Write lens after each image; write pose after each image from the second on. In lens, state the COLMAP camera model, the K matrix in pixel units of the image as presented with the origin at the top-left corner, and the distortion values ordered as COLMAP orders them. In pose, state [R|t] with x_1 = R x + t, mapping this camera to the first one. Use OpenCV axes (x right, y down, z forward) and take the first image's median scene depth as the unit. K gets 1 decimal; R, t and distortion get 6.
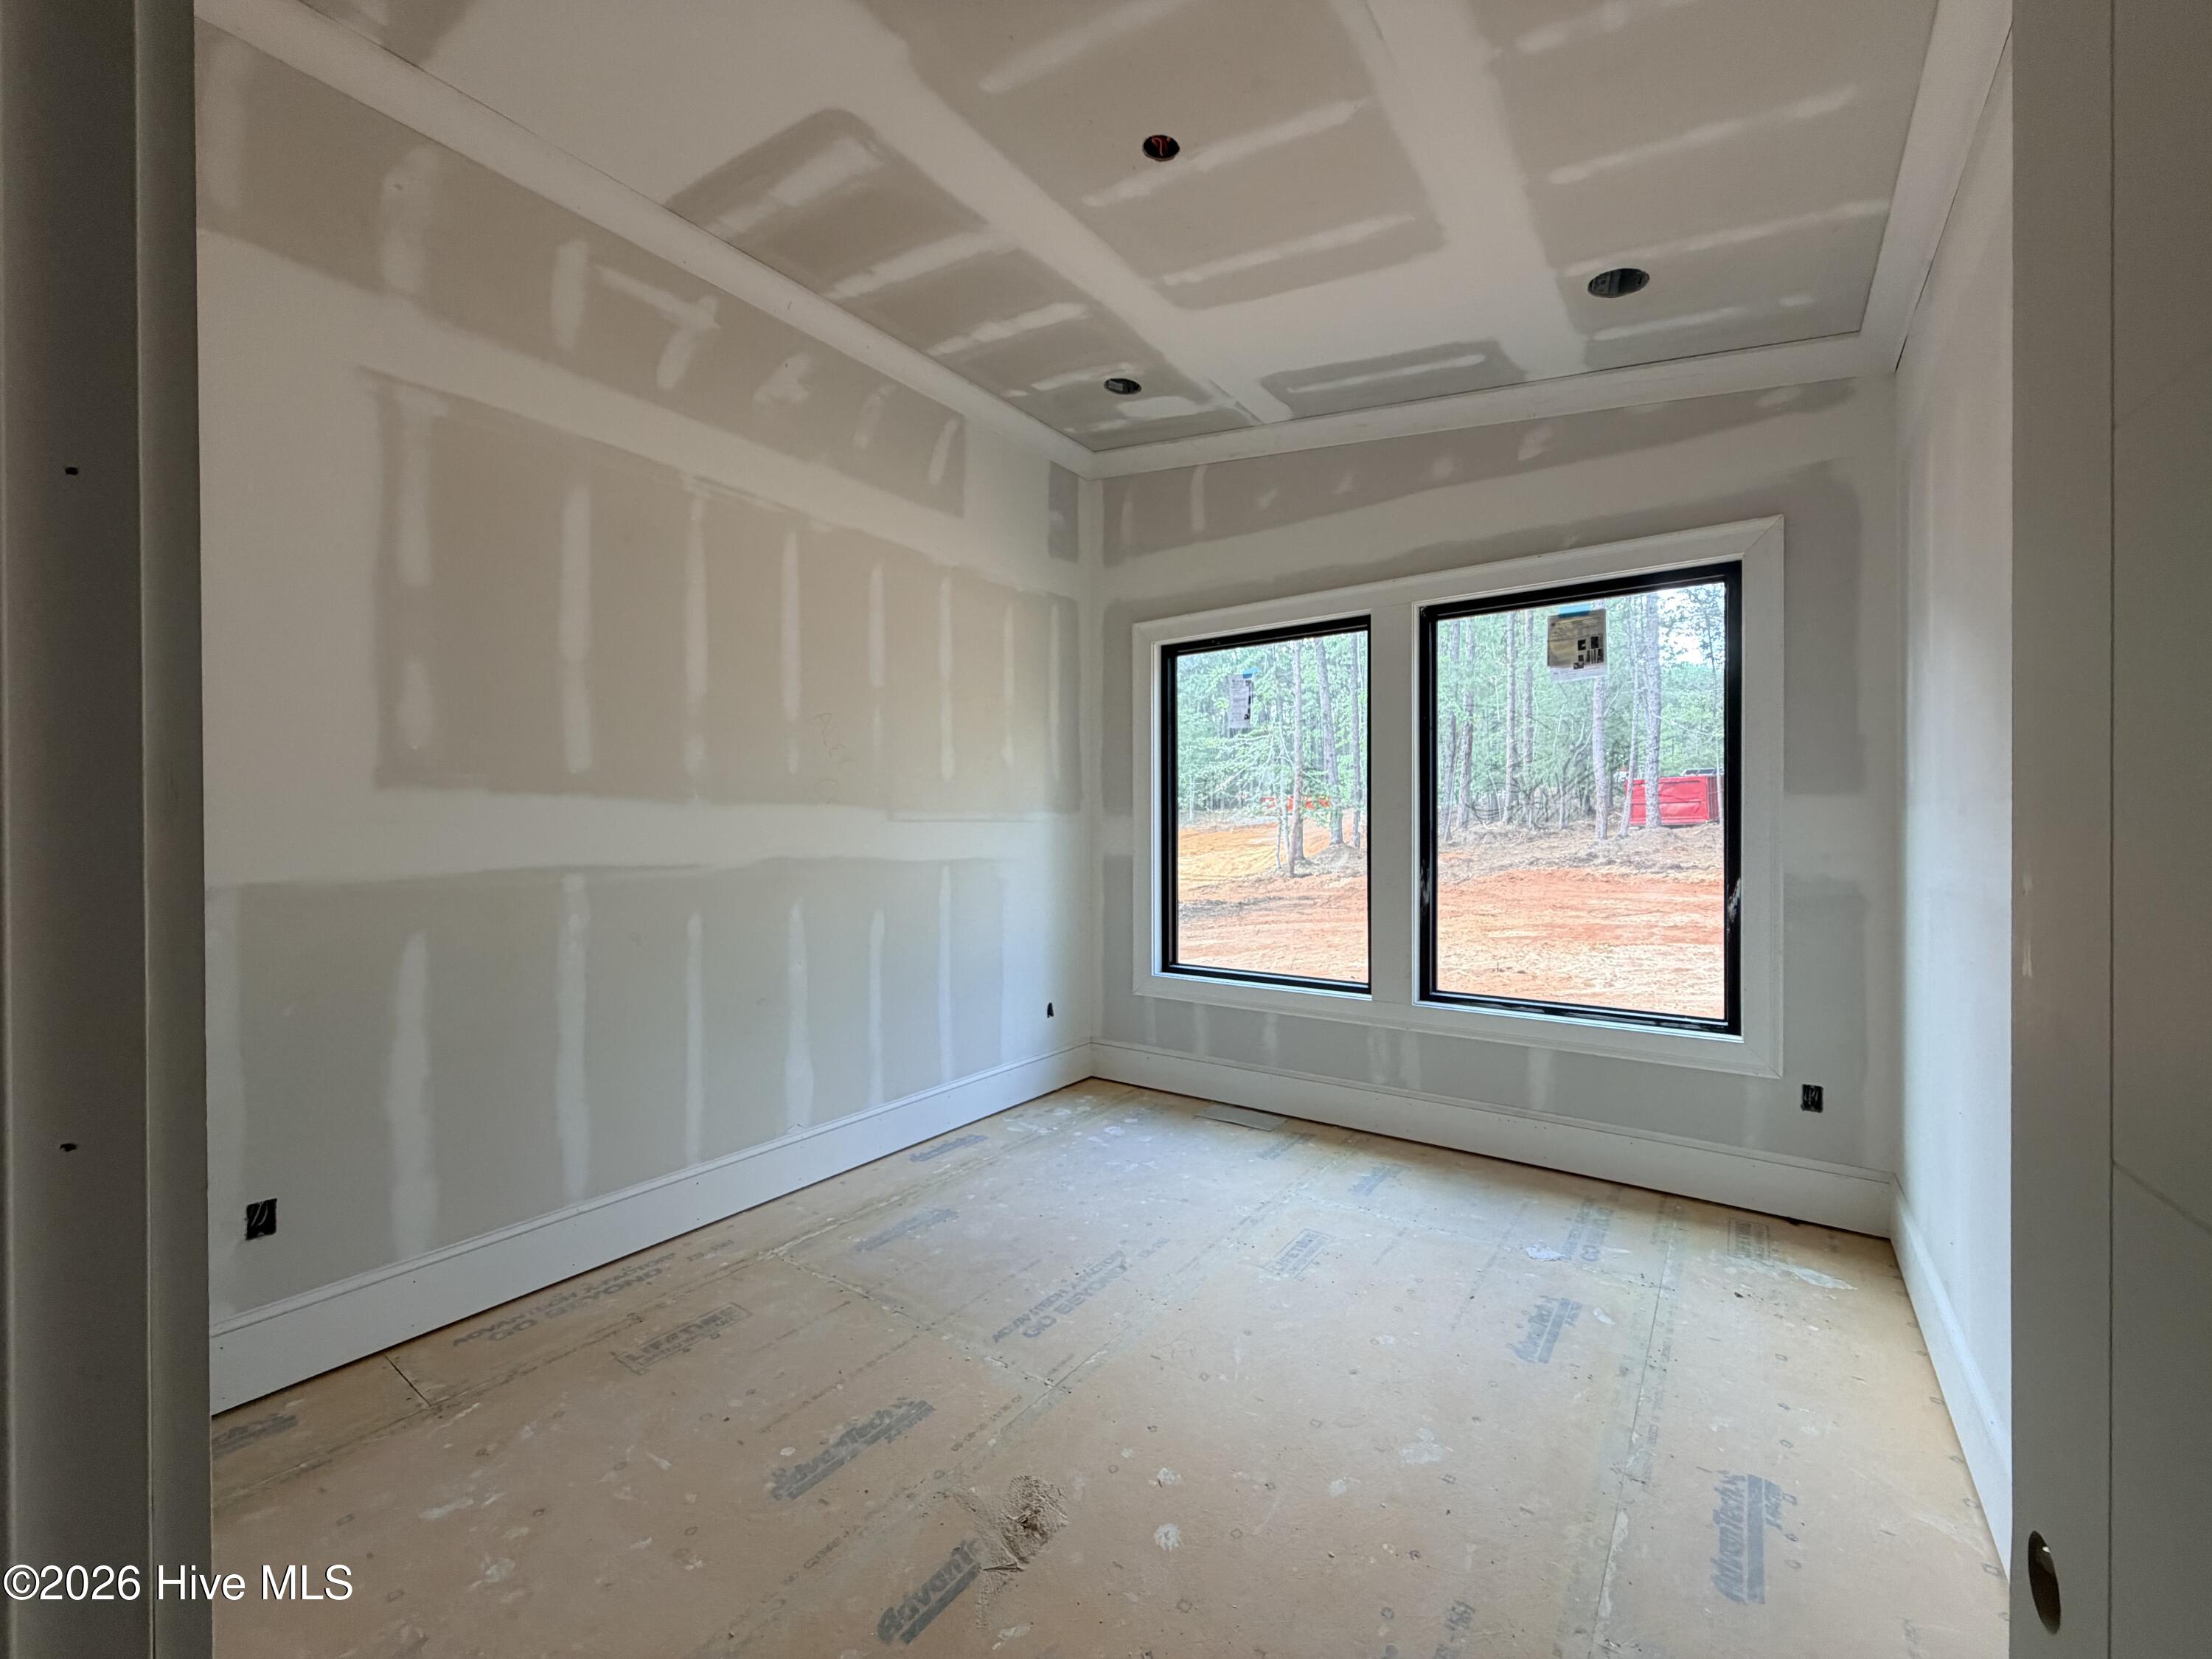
lens RADIAL K [[879.7, 0, 1101.8], [0, 879.7, 830.8], [0, 0, 1]] dist [-0.000499, 0.000157]
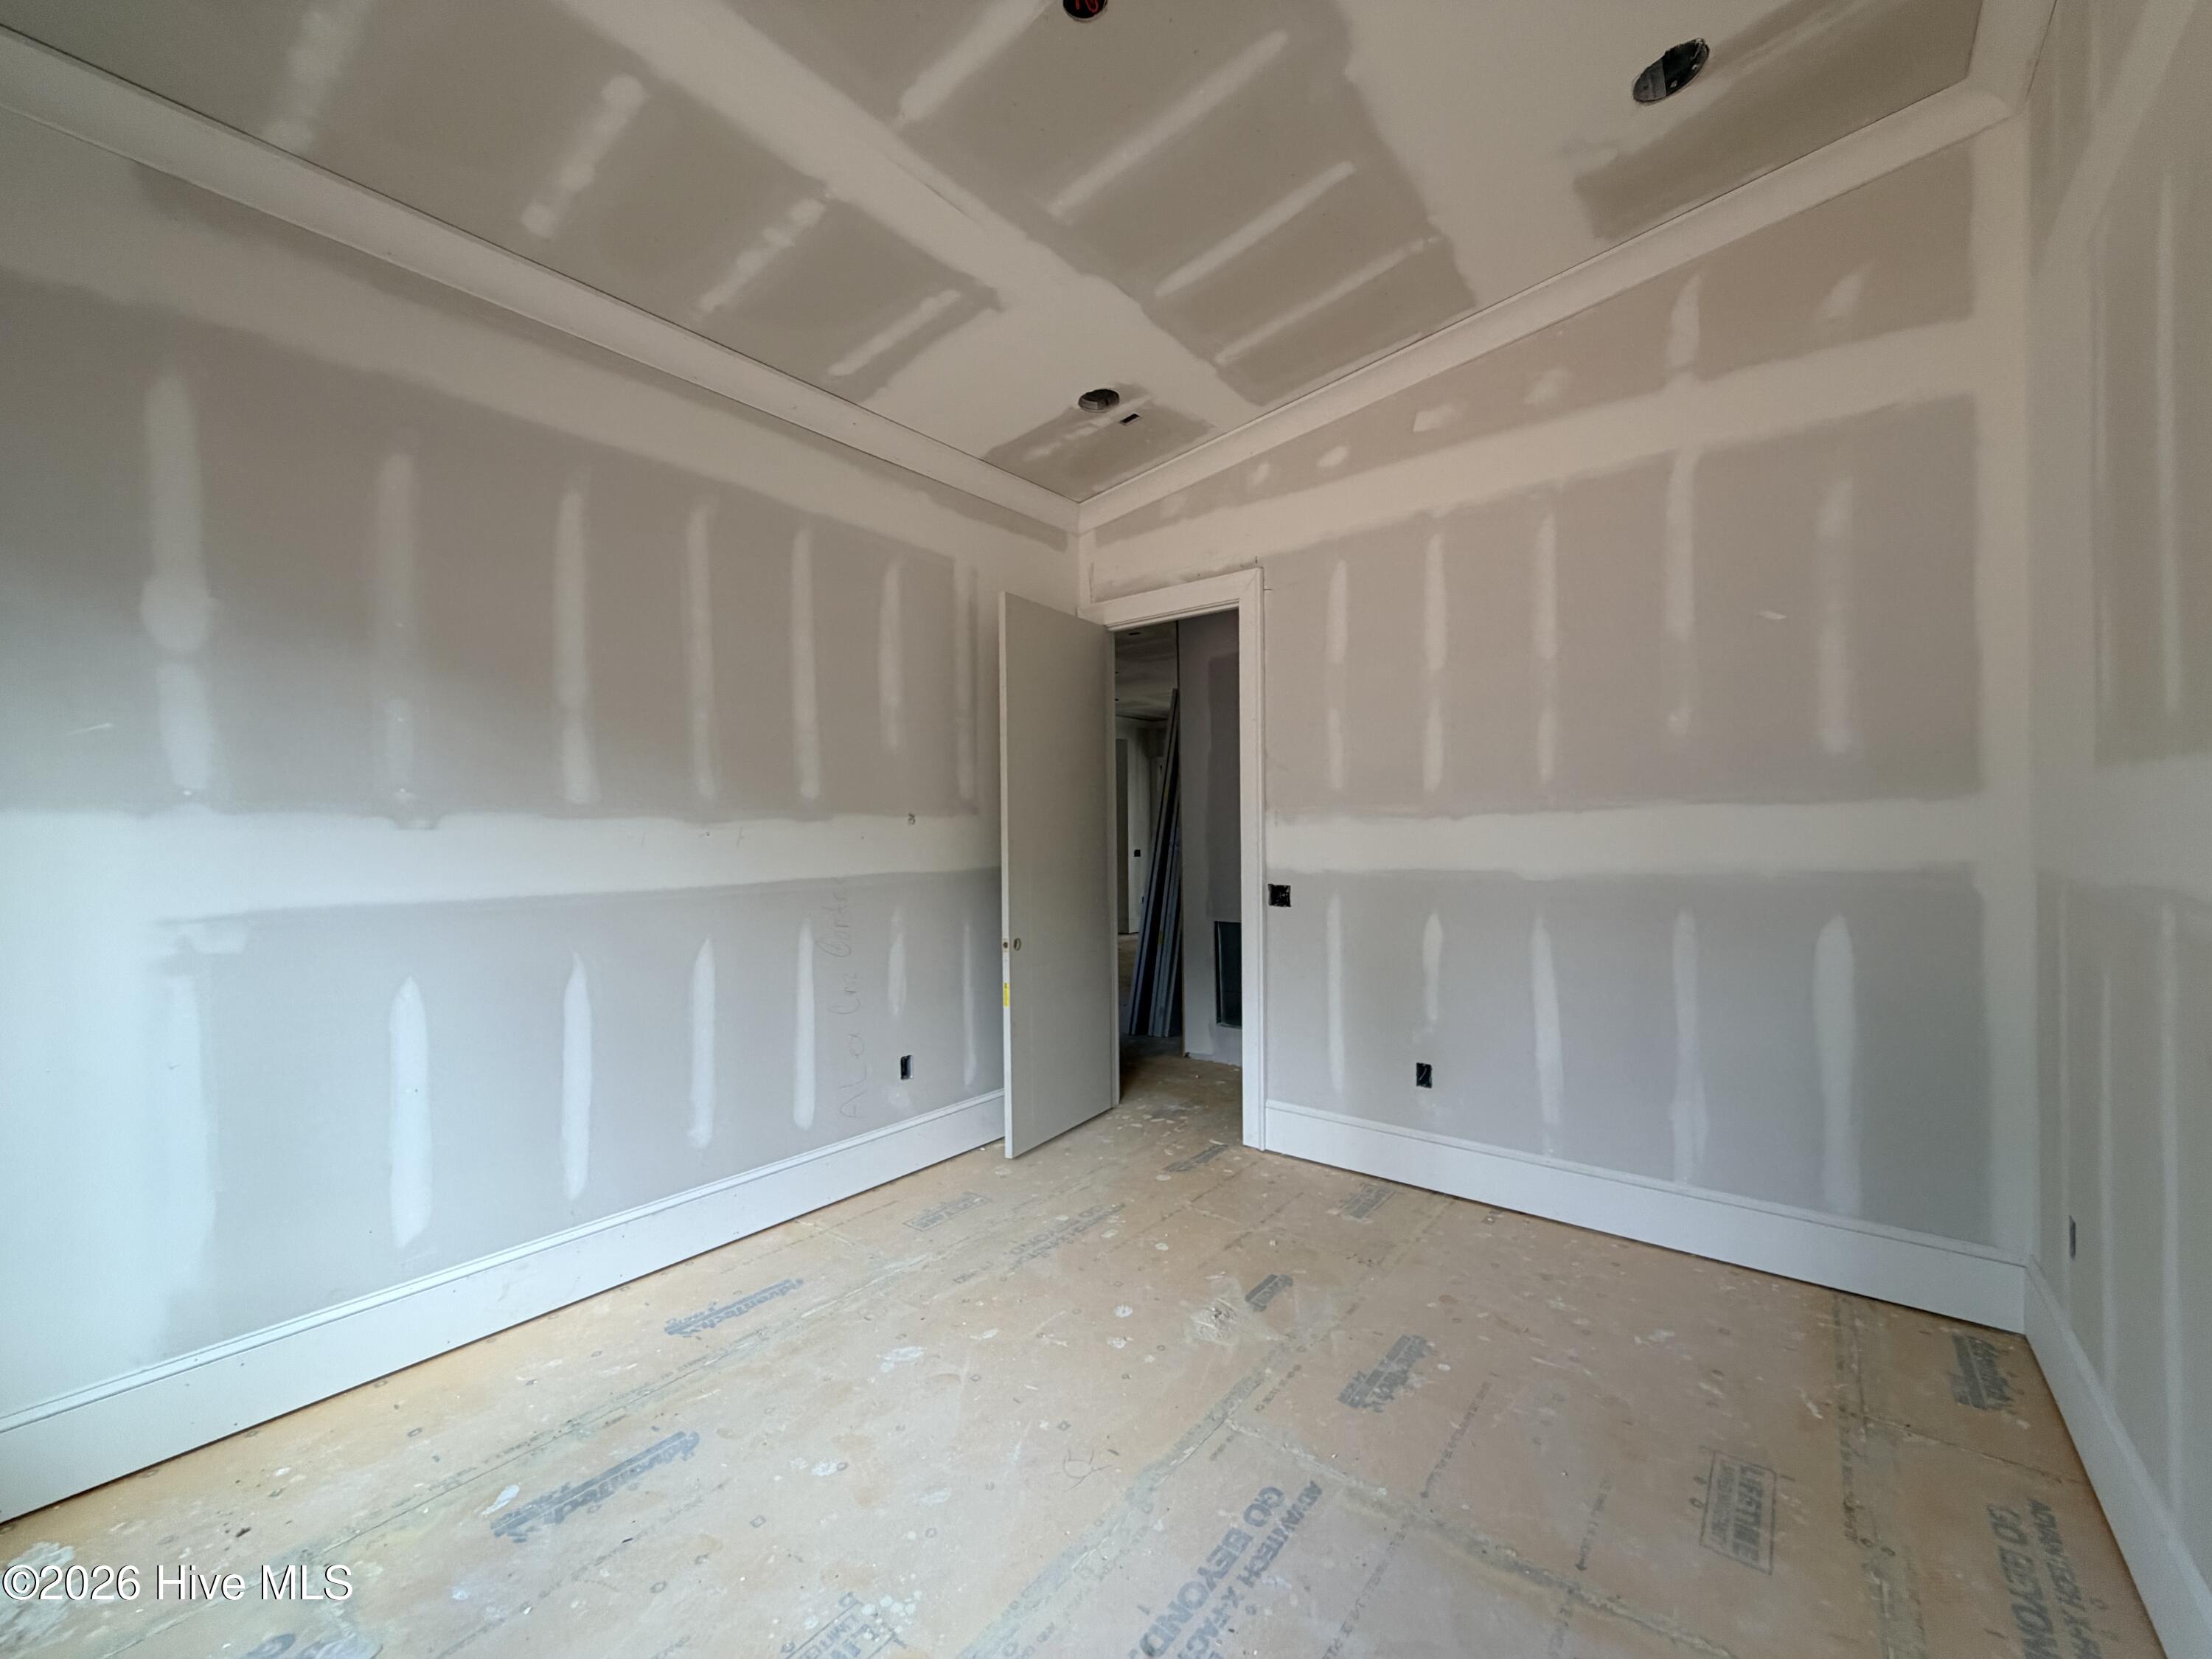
lens RADIAL K [[879.7, 0, 1101.8], [0, 879.7, 830.8], [0, 0, 1]] dist [-0.000499, 0.000157]
pose [[-0.998956, 0.012949, 0.043800, 0.026688], [0.012870, 0.999915, -0.002092, -0.002452], [-0.043824, -0.001526, -0.999038, 1.803717]]
